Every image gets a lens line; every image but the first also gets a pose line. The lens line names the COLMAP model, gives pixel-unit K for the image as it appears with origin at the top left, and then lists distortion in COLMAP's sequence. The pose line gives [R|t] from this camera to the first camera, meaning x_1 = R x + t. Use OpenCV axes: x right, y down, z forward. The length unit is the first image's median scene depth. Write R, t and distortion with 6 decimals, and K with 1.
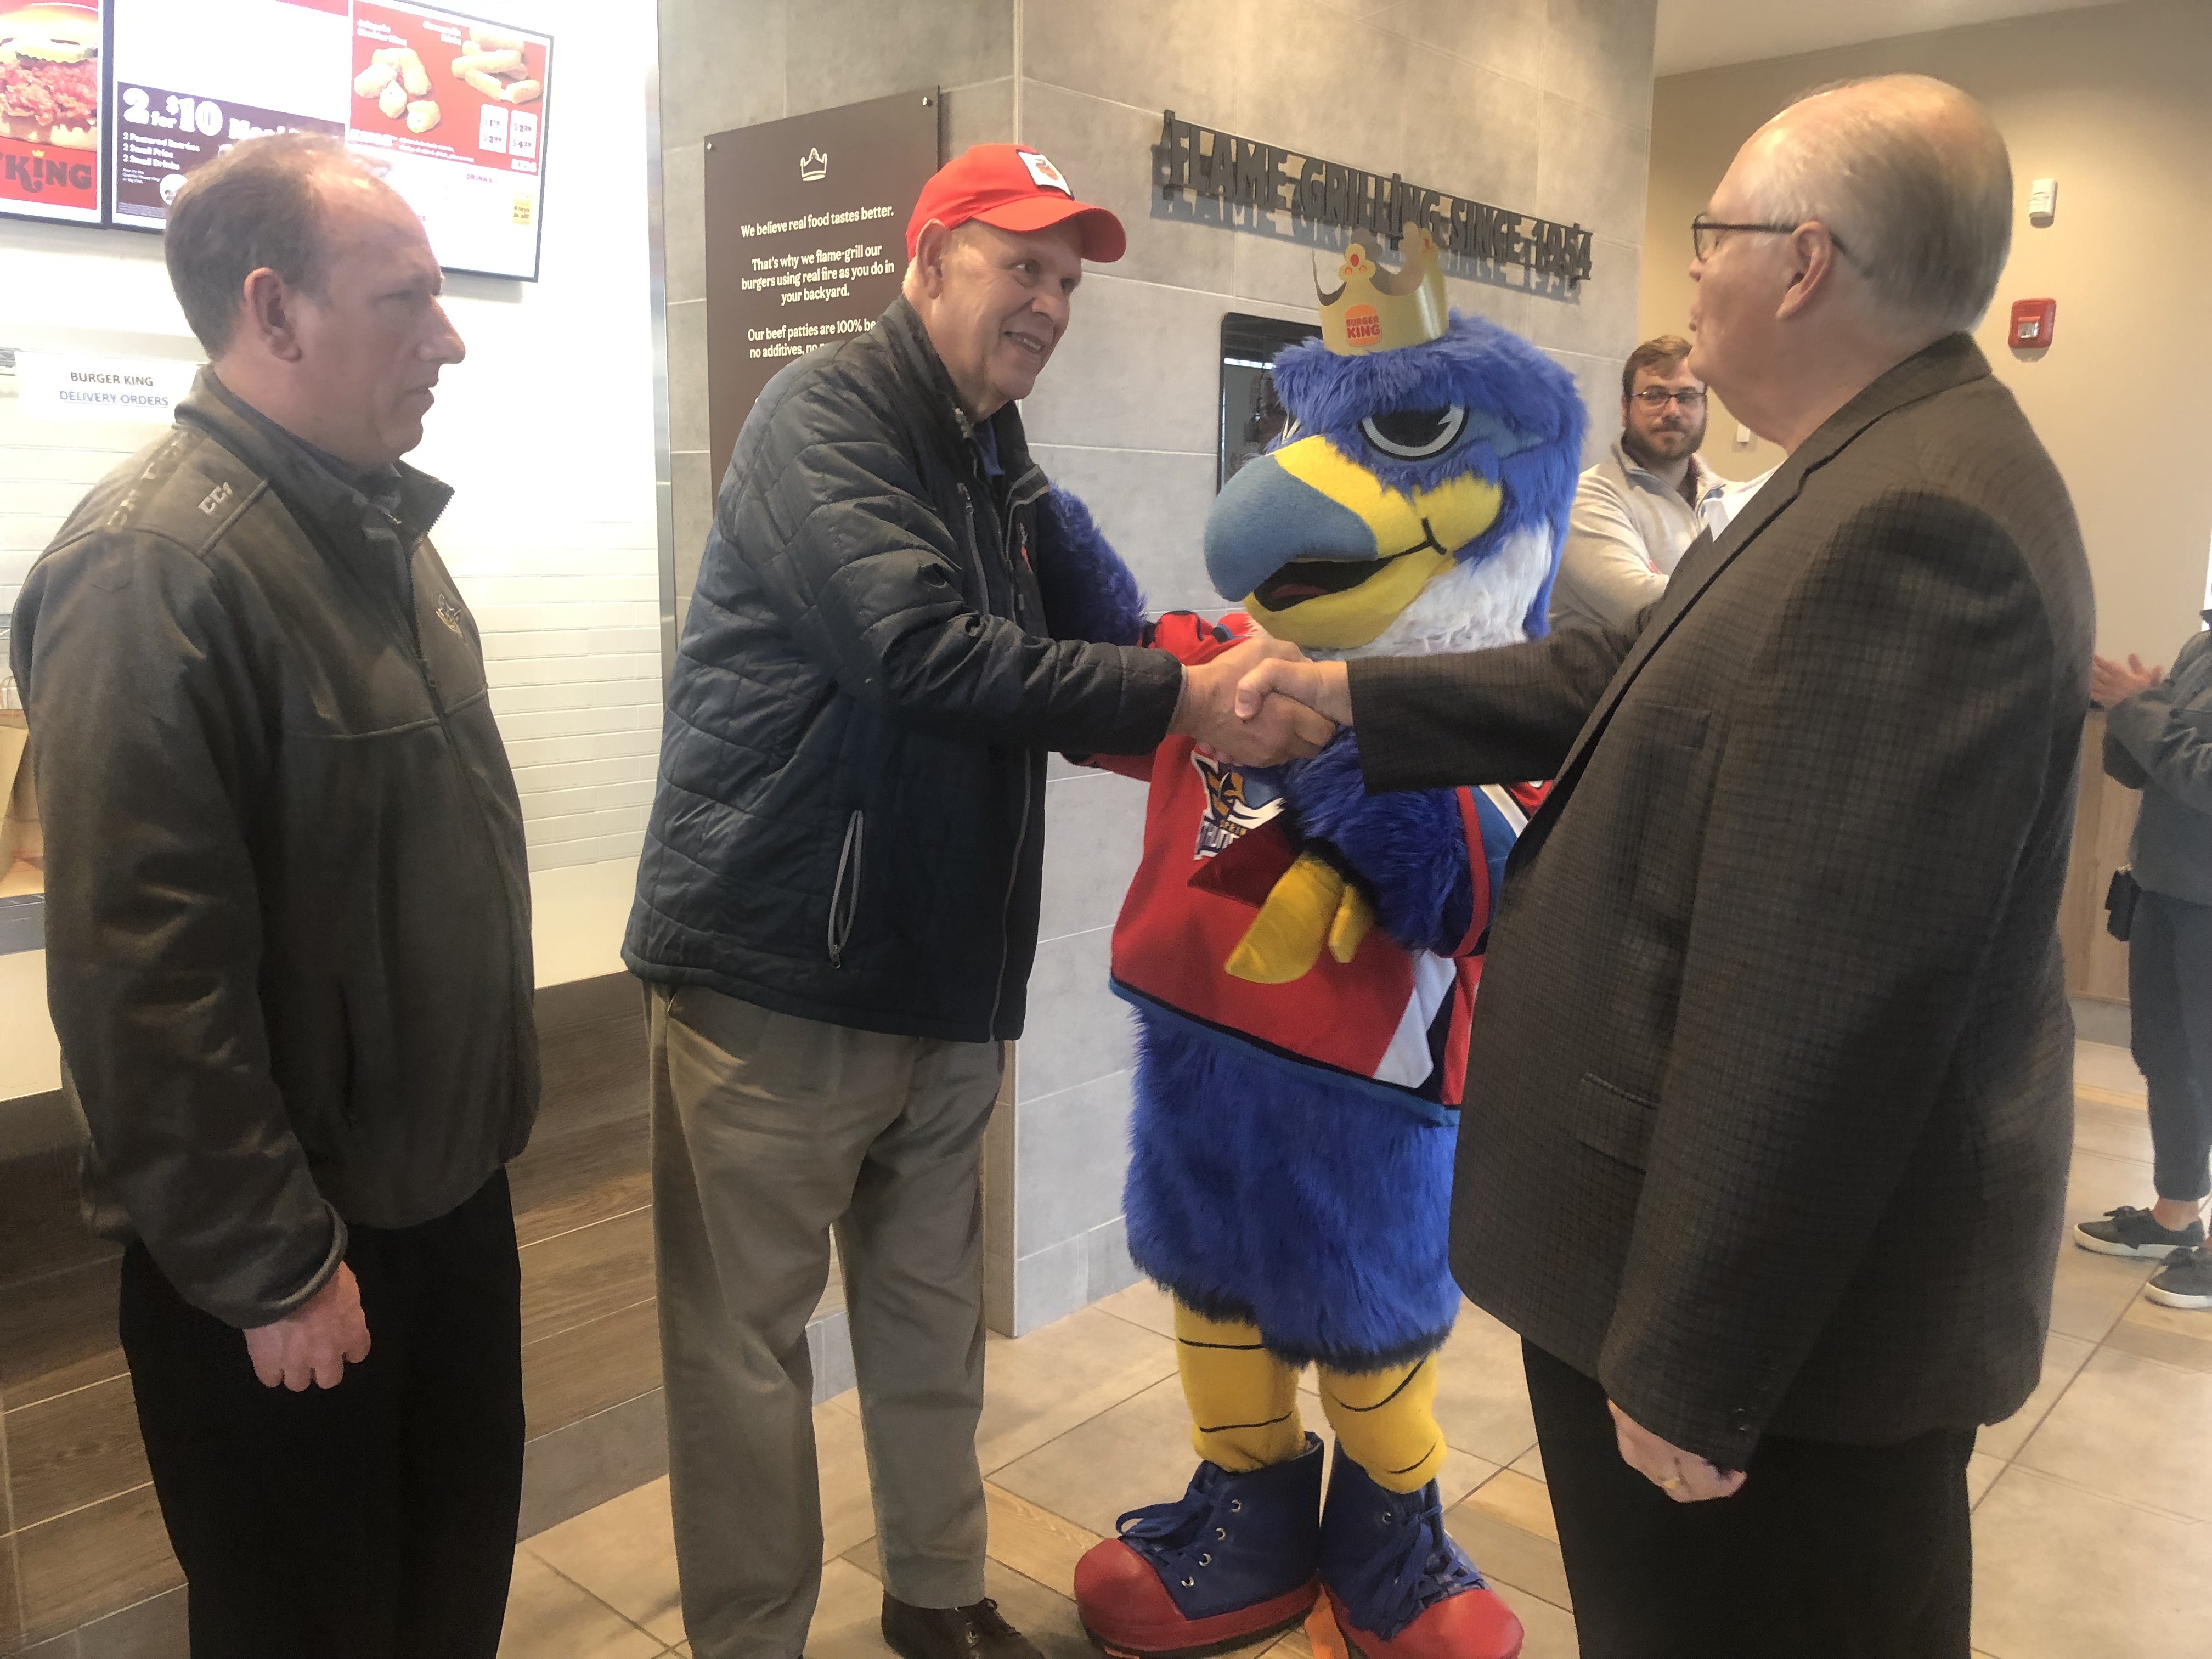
lens RADIAL K [[1837.1, 0, 1097.7], [0, 1837.1, 822.1], [0, 0, 1]] dist [-0.008997, 0.016300]
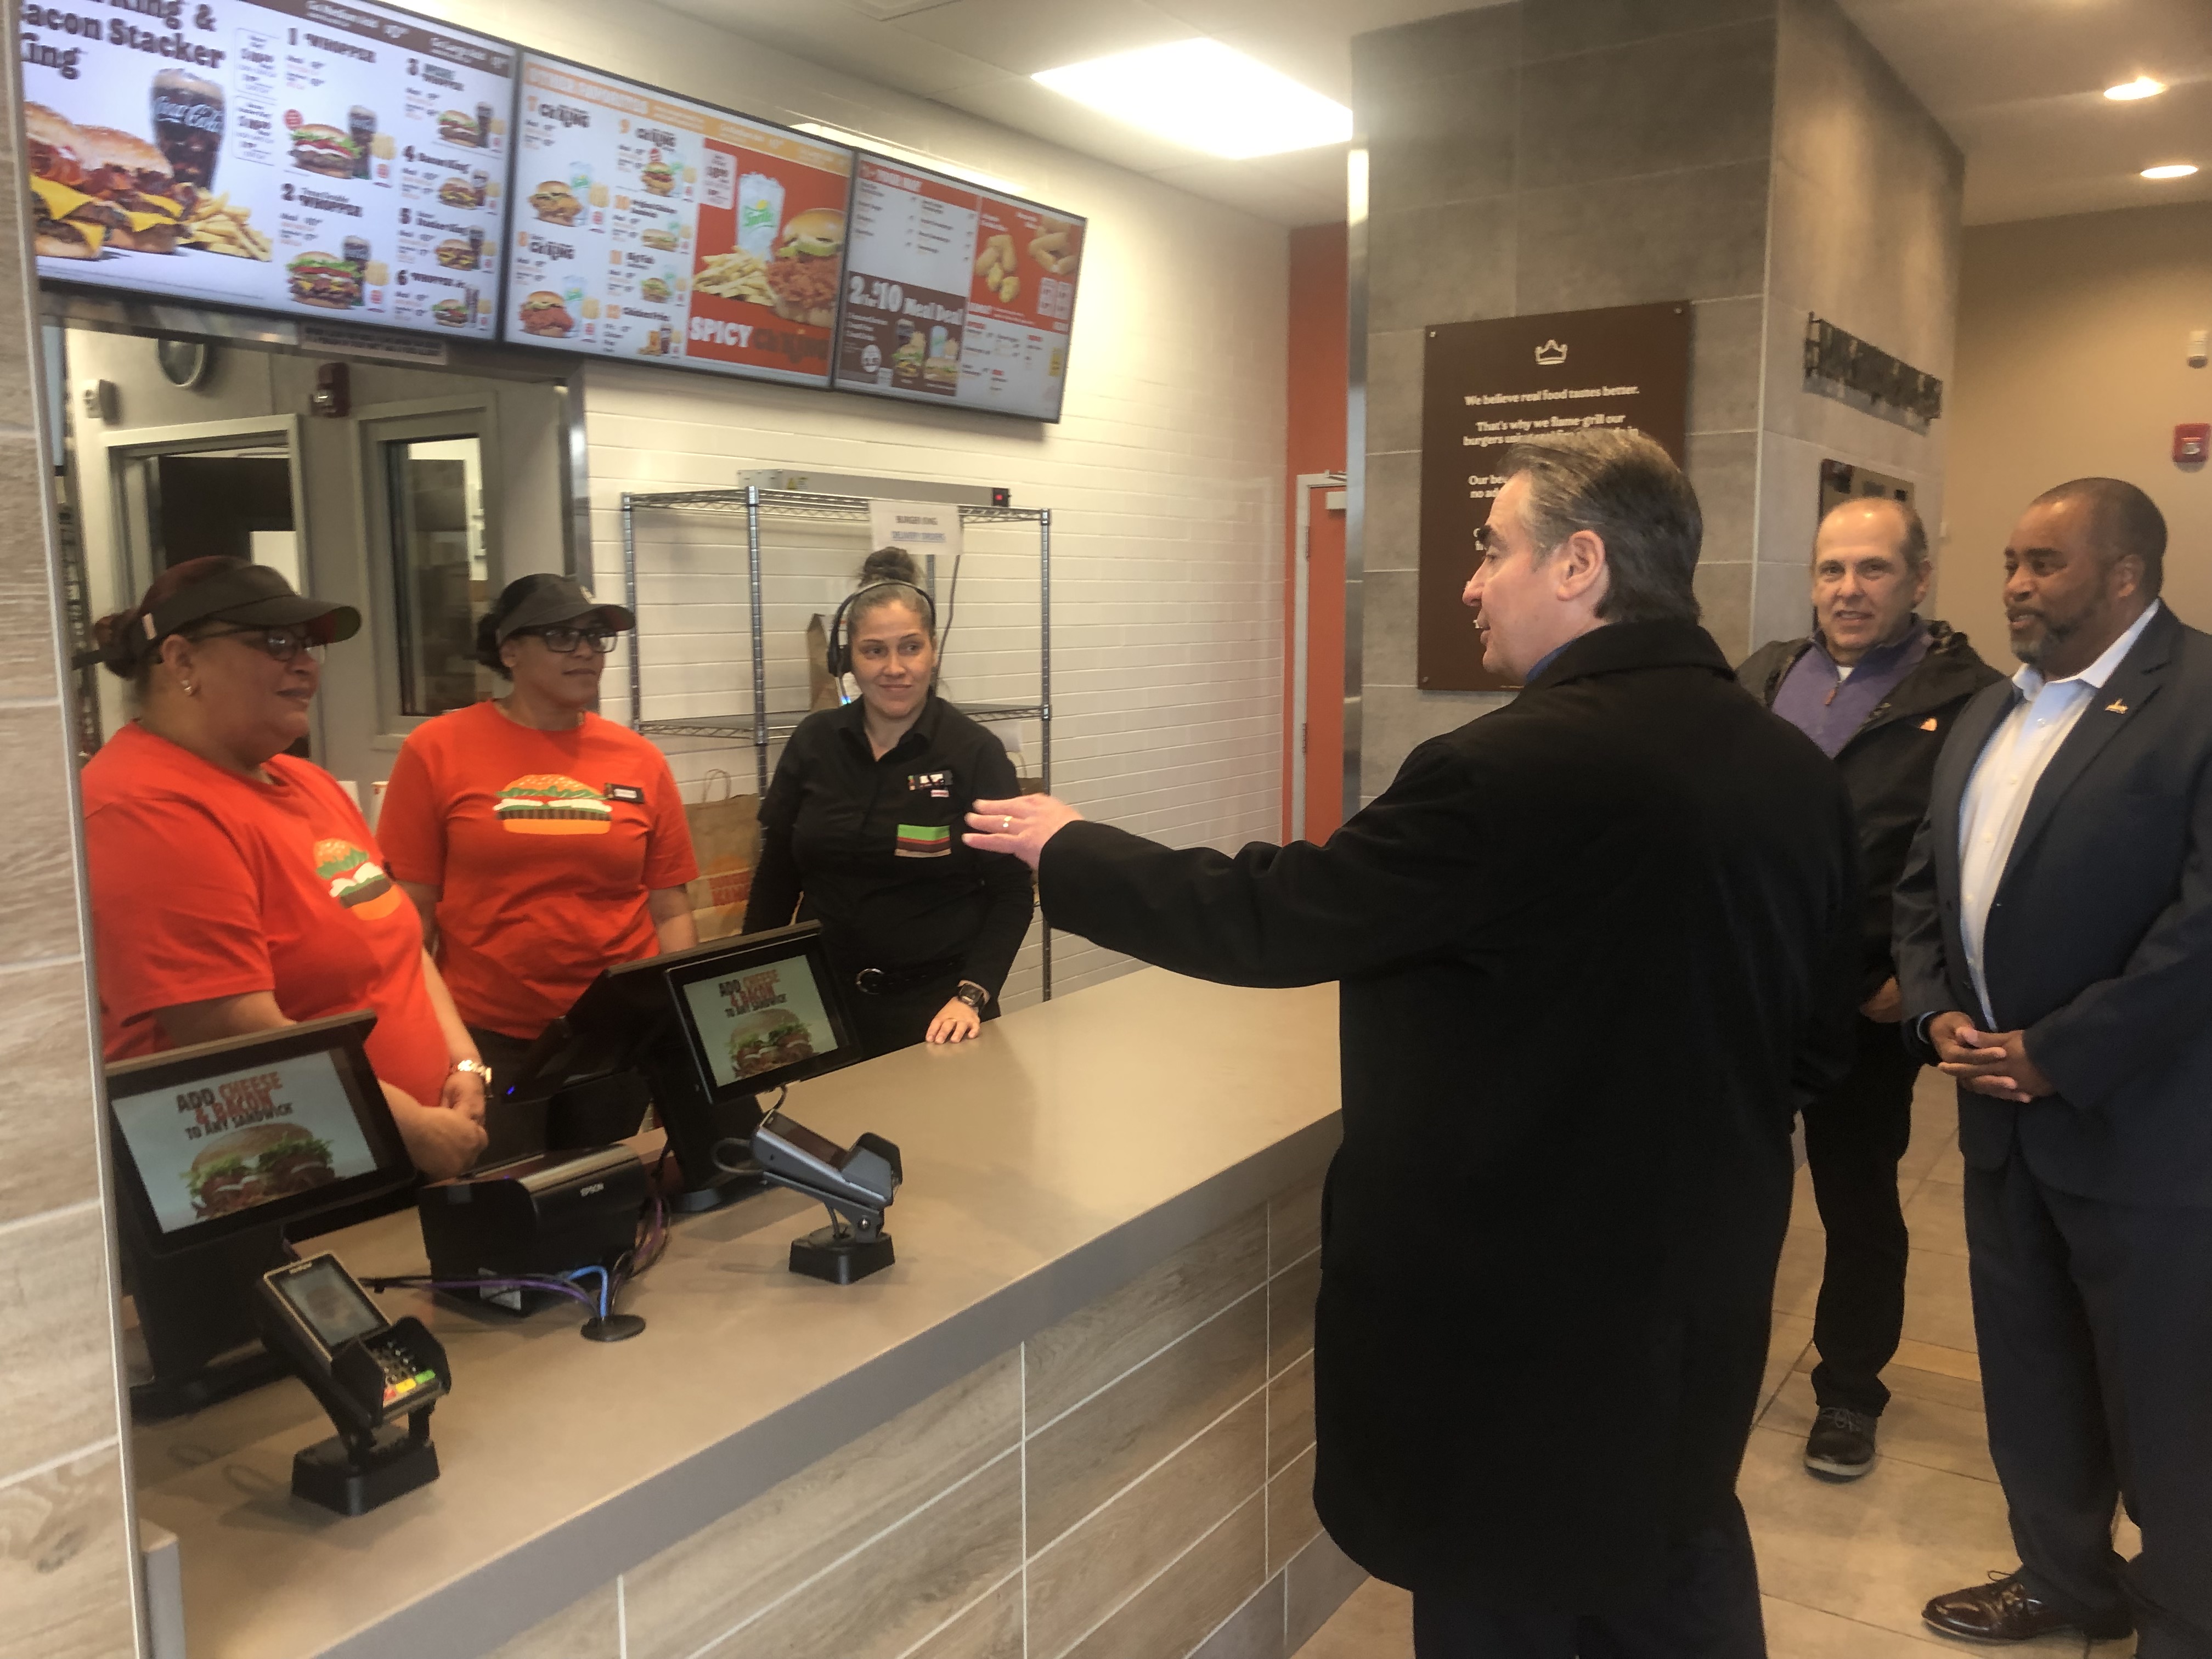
lens RADIAL K [[1843.4, 0, 1075.4], [0, 1843.4, 881.2], [0, 0, 1]] dist [-0.044560, 0.094848]
pose [[0.992789, -0.037215, 0.113956, -0.614545], [0.038622, 0.999202, -0.010160, 0.018268], [-0.113487, 0.014488, 0.993434, -0.242324]]
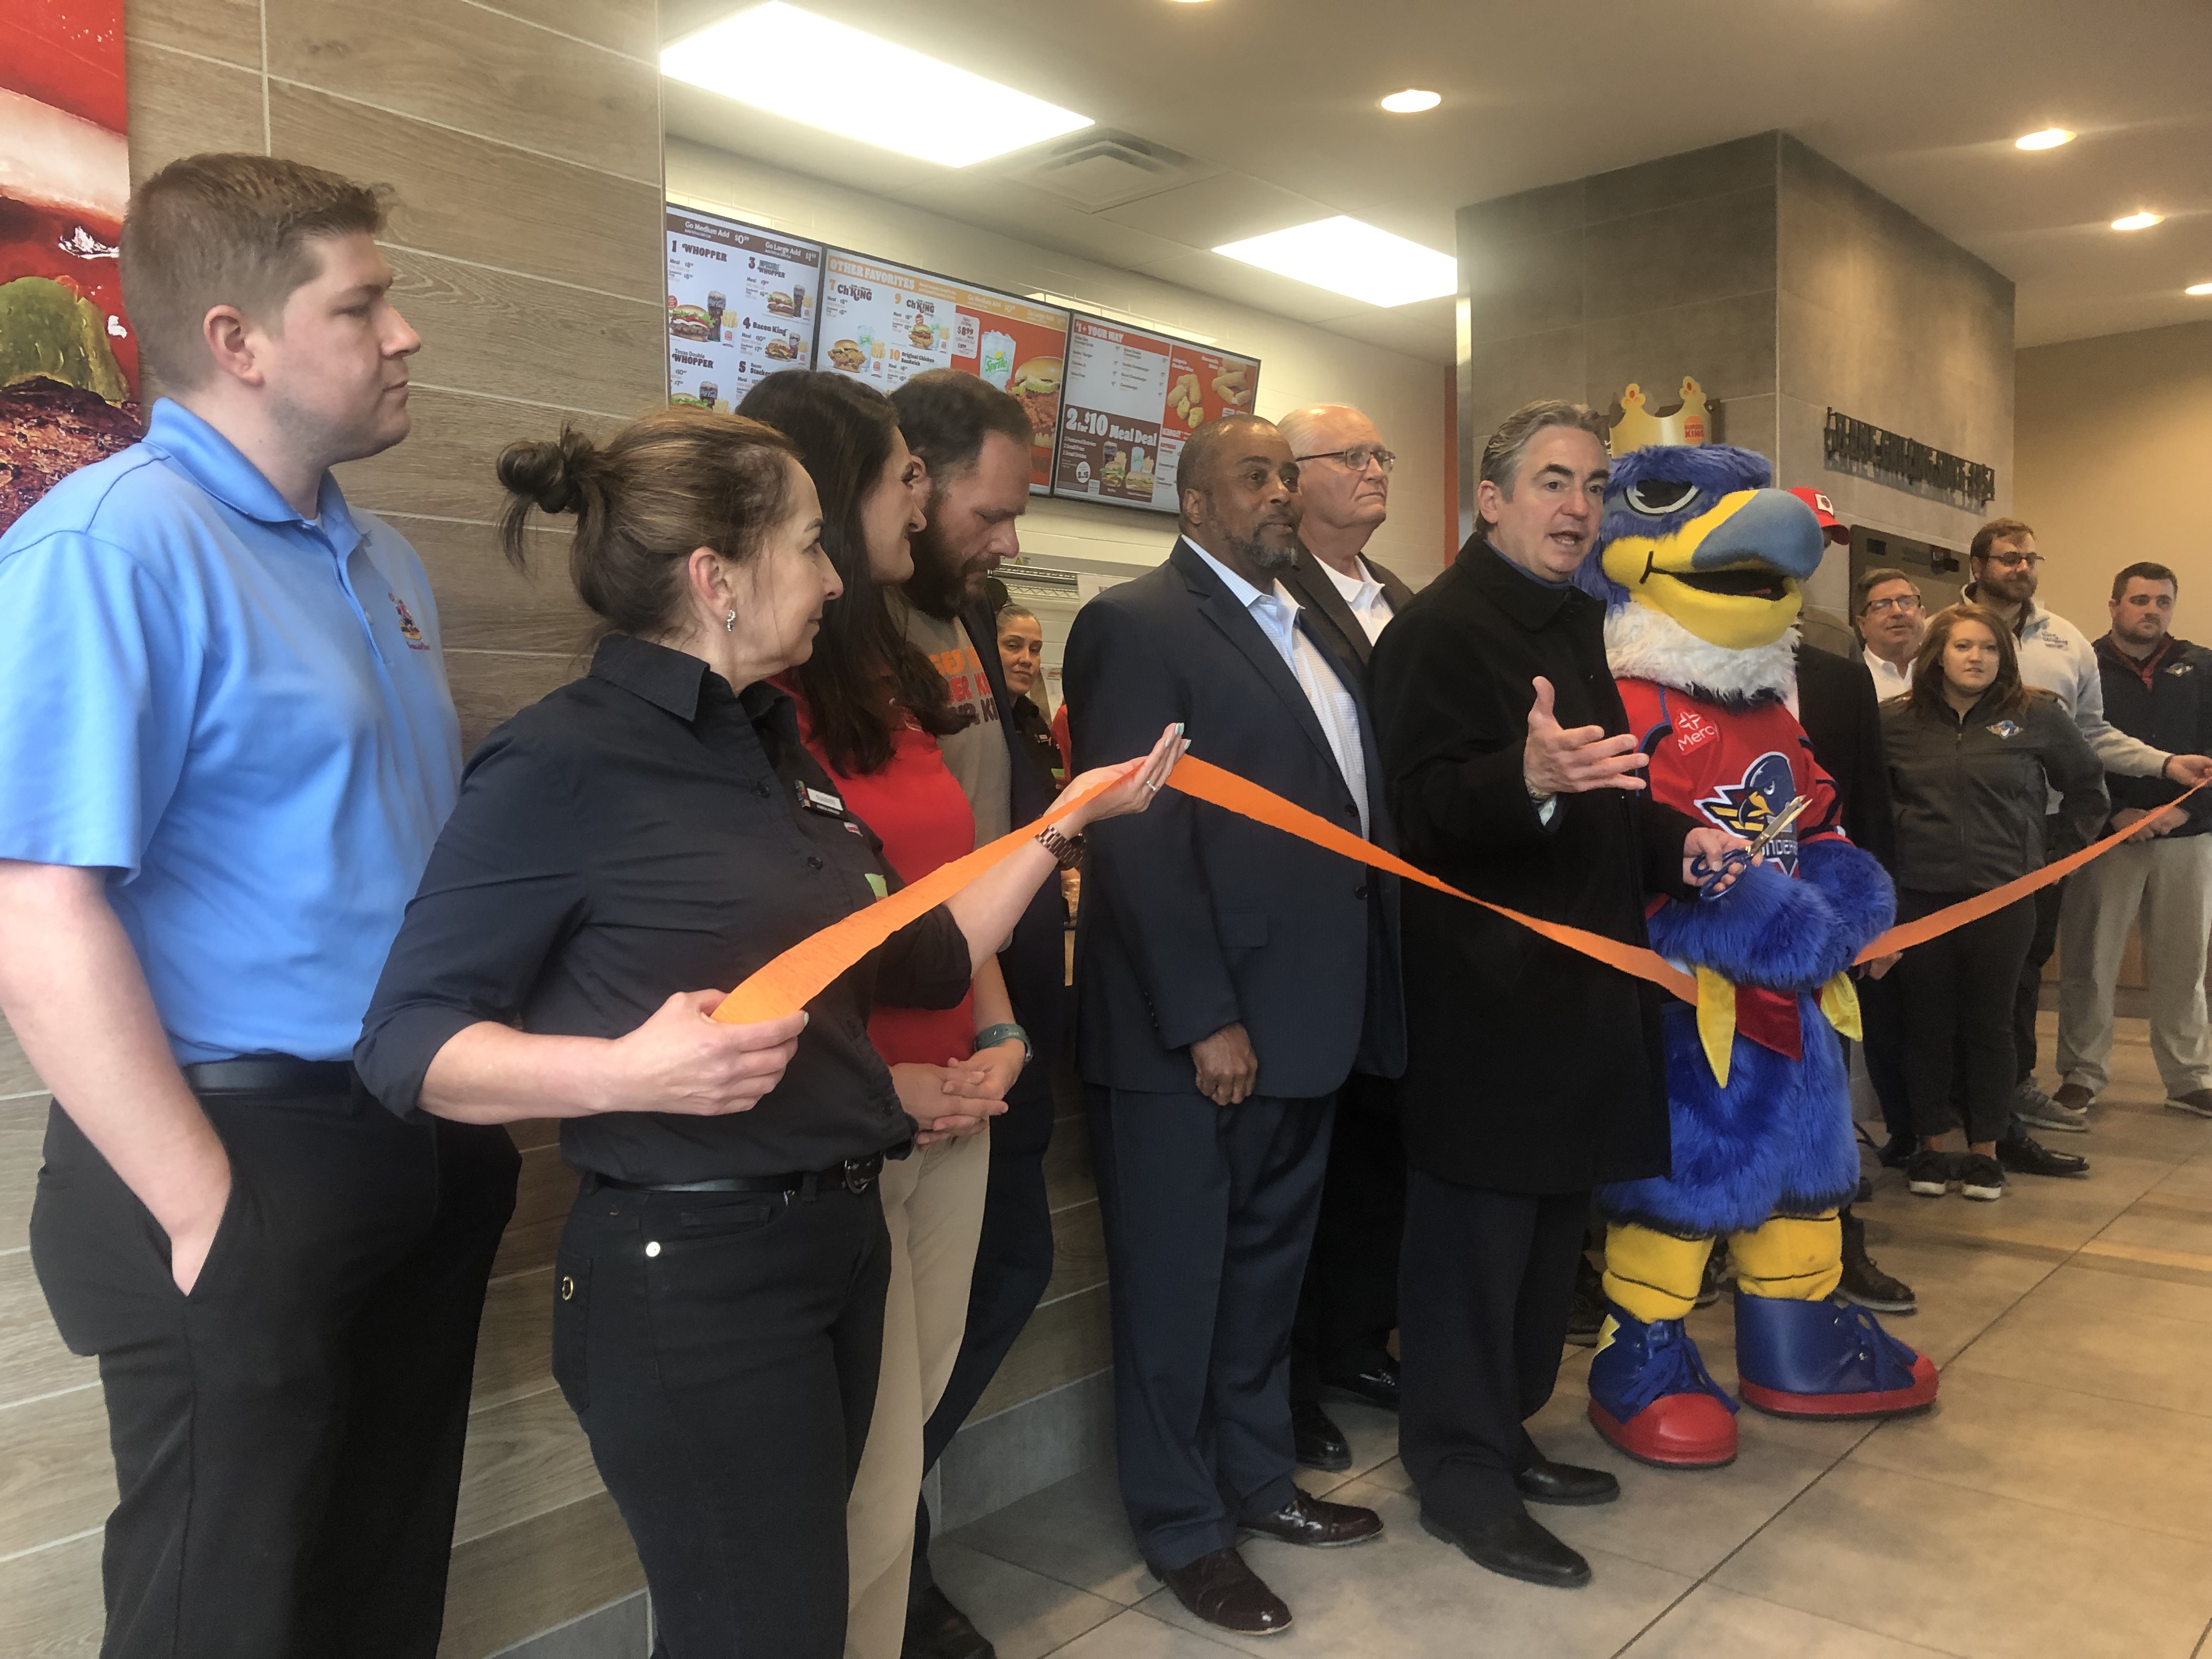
lens RADIAL K [[1854.1, 0, 1110.2], [0, 1854.1, 896.6], [0, 0, 1]] dist [0.005579, -0.001756]
pose [[0.999460, -0.031762, 0.008467, -0.596745], [0.032403, 0.995290, -0.091363, 0.174764], [-0.005525, 0.091588, 0.995782, -0.590984]]
